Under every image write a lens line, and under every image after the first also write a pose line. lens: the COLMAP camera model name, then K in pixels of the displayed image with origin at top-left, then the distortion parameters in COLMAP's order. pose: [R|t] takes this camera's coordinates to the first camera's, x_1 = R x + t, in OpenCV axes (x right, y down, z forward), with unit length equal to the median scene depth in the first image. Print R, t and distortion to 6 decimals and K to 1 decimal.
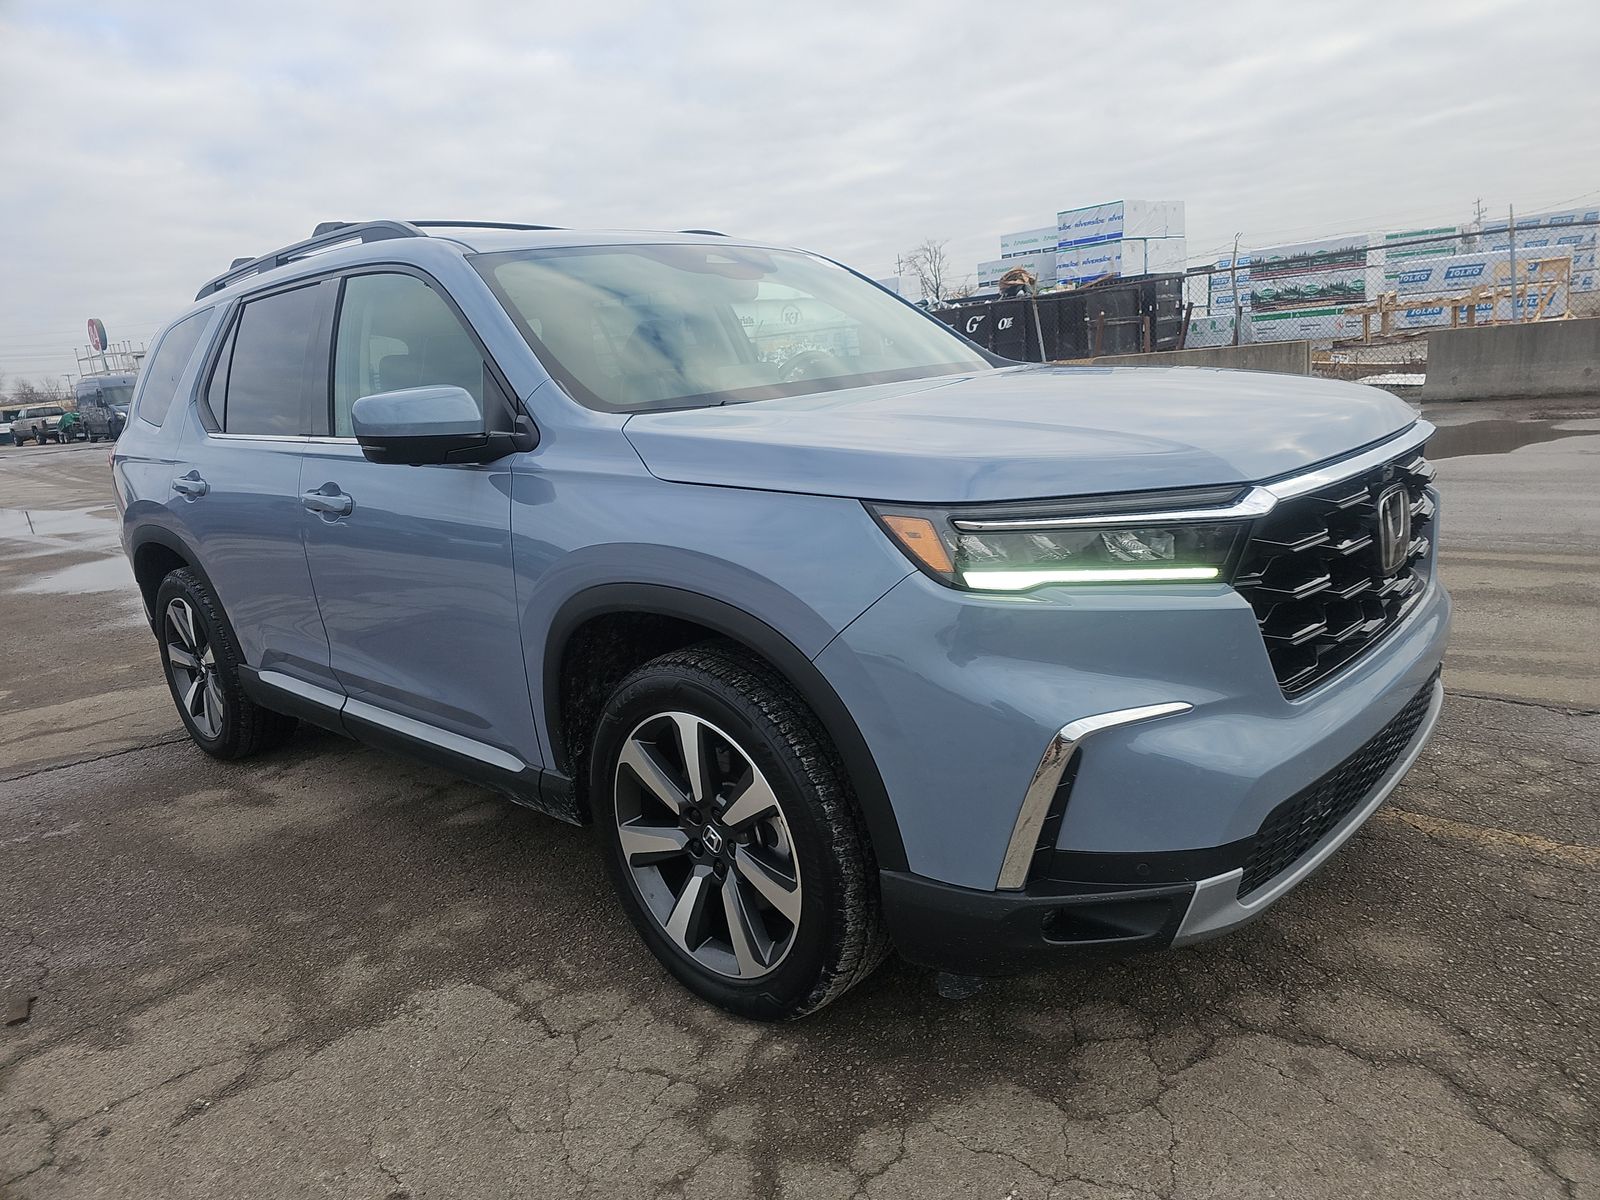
lens RADIAL K [[1073.6, 0, 794.3], [0, 1073.6, 622.9], [0, 0, 1]] dist [0.039121, -0.032329]
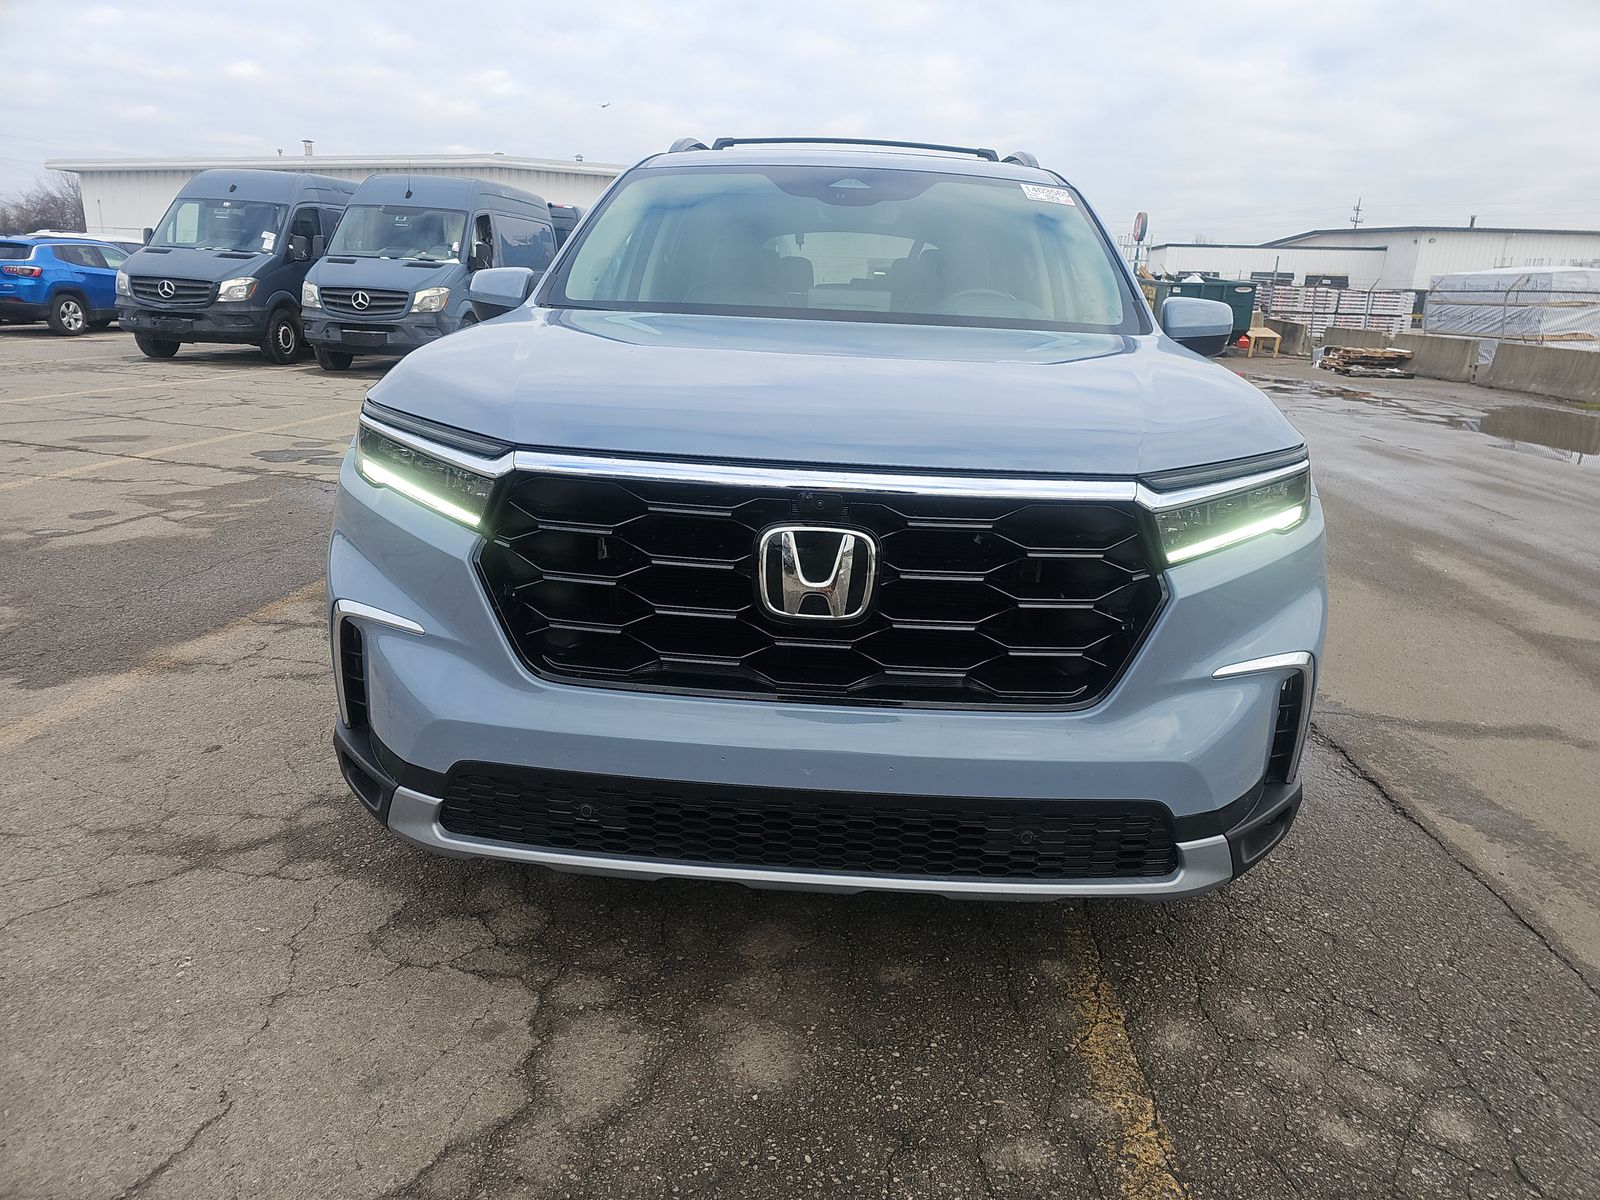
lens RADIAL K [[1073.6, 0, 794.3], [0, 1073.6, 622.9], [0, 0, 1]] dist [0.039121, -0.032329]
pose [[0.617486, 0.343167, -0.707776, 1.164426], [-0.287899, 0.935976, 0.202638, -0.207603], [0.732000, 0.078642, 0.676750, 0.487839]]
